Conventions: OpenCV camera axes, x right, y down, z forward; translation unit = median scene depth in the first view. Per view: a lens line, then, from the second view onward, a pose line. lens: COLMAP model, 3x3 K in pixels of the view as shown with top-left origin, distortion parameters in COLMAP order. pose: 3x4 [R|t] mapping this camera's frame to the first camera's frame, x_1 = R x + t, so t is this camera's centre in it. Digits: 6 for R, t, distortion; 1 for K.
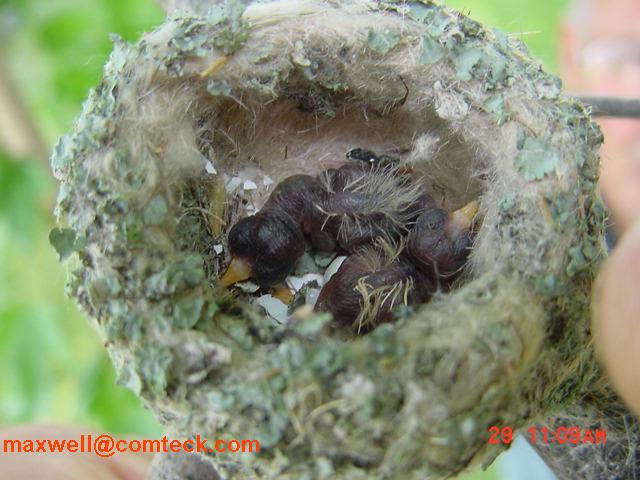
lens RADIAL K [[785.7, 0, 320.0], [0, 785.7, 240.0], [0, 0, 1]] dist [-0.228576, 0.001781]
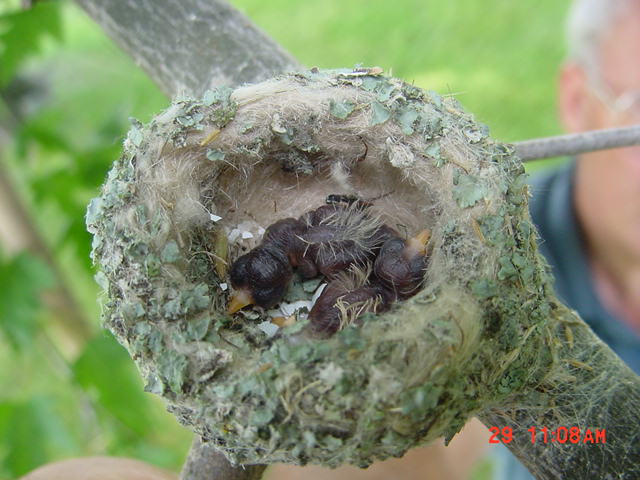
lens RADIAL K [[785.7, 0, 320.0], [0, 785.7, 240.0], [0, 0, 1]] dist [-0.228576, 0.001781]
pose [[0.997291, -0.067150, -0.030012, 0.073476], [0.063282, 0.991326, -0.115185, 0.106409], [0.037486, 0.112973, 0.992891, -0.260686]]
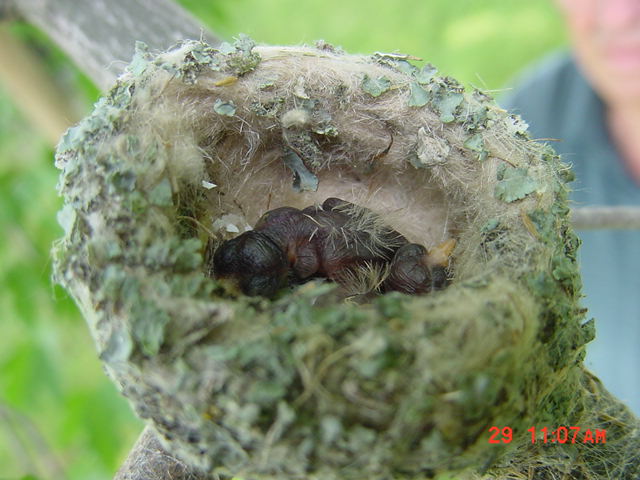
lens RADIAL K [[785.7, 0, 320.0], [0, 785.7, 240.0], [0, 0, 1]] dist [-0.228576, 0.001781]
pose [[0.988145, 0.083013, 0.129148, -0.131673], [-0.032964, 0.936310, -0.349623, 0.366206], [-0.149946, 0.341221, 0.927946, 0.050323]]
